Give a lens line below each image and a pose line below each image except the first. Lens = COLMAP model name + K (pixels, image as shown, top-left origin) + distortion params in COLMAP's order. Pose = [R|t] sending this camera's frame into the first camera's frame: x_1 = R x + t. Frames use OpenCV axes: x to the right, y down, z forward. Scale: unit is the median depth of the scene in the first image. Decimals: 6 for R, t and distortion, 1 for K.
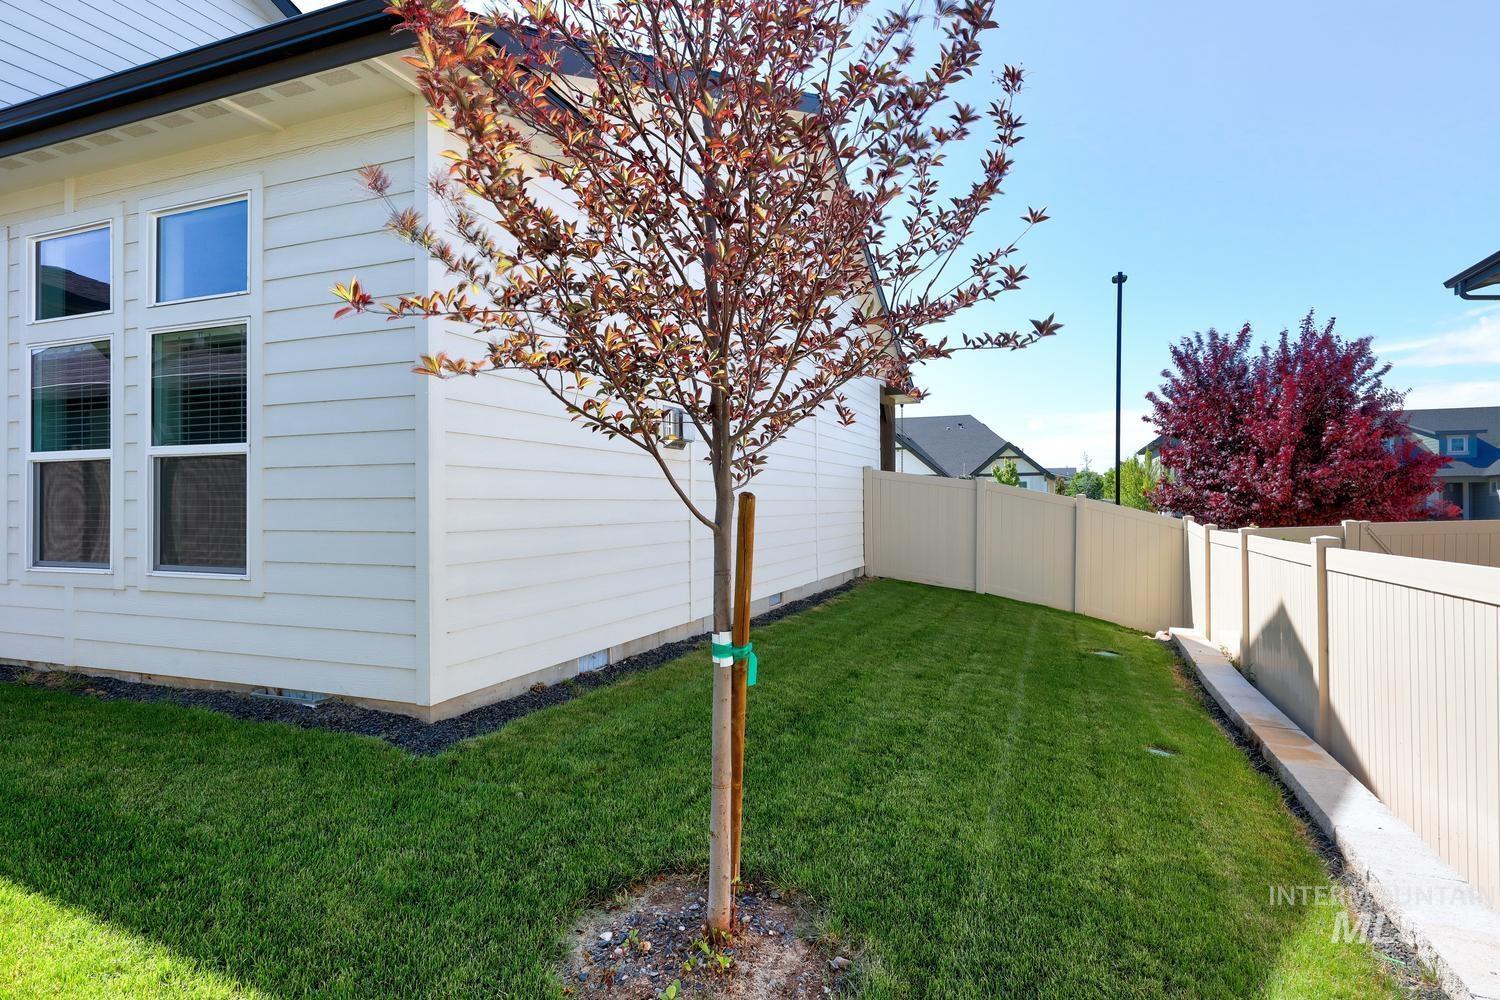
lens RADIAL K [[769.8, 0, 756.4], [0, 769.8, 497.4], [0, 0, 1]] dist [0.000656, -0.000249]
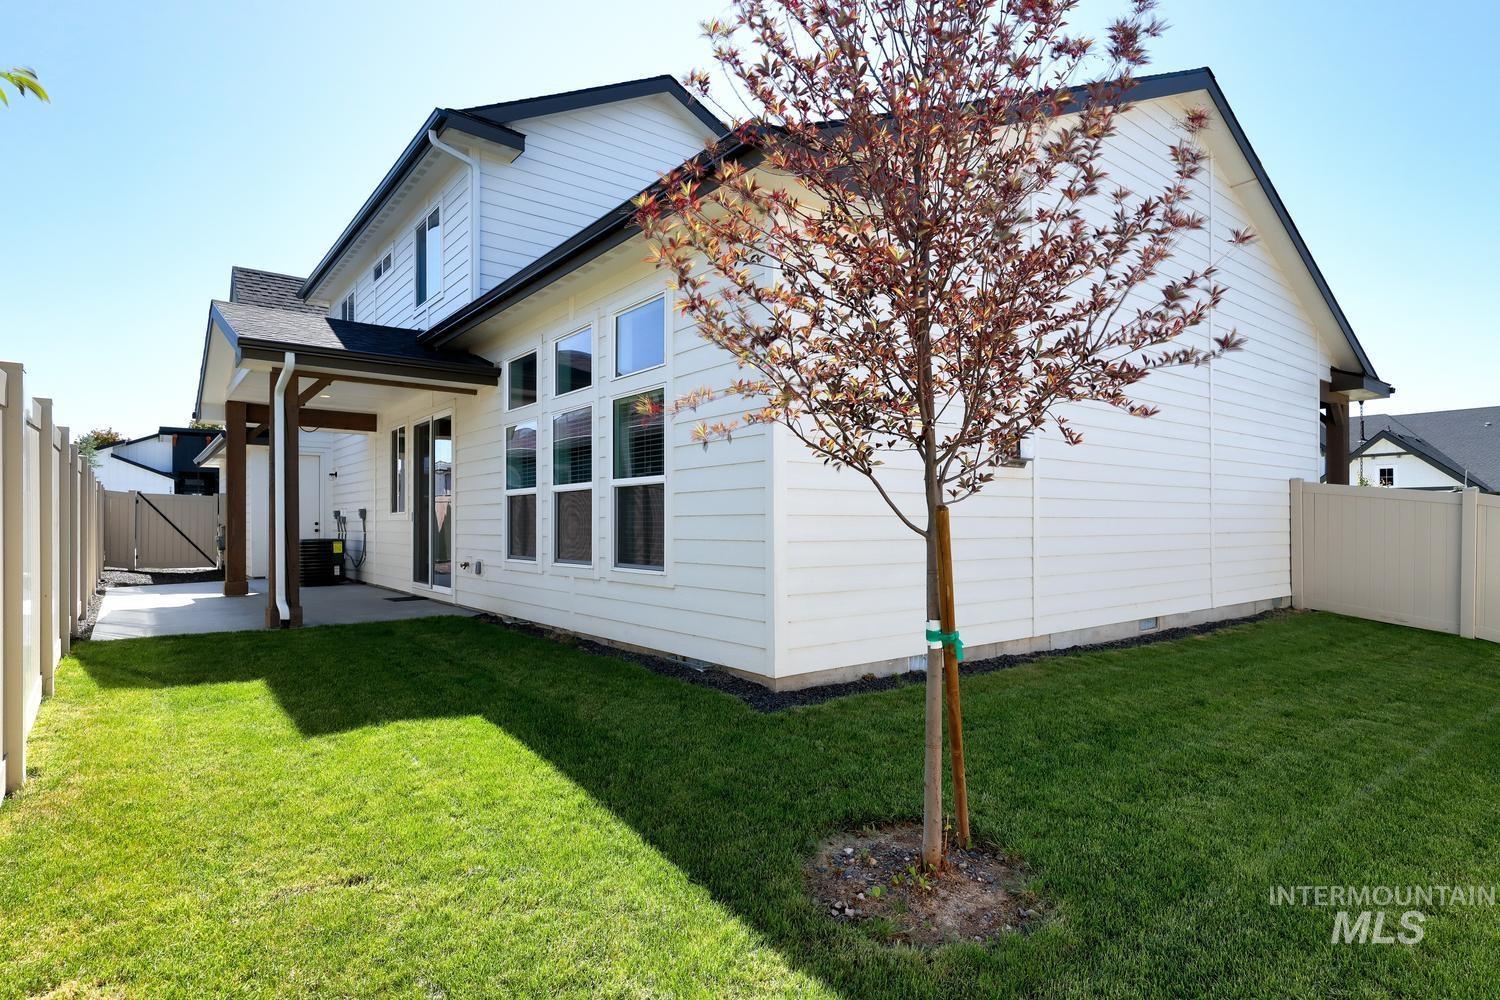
lens RADIAL K [[771.7, 0, 755.6], [0, 771.7, 520.6], [0, 0, 1]] dist [0.001312, -0.000548]
pose [[0.863696, -0.000184, -0.504013, 0.209909], [0.002241, 0.999991, 0.003476, 0.006658], [0.504008, -0.004132, 0.863689, -0.127552]]
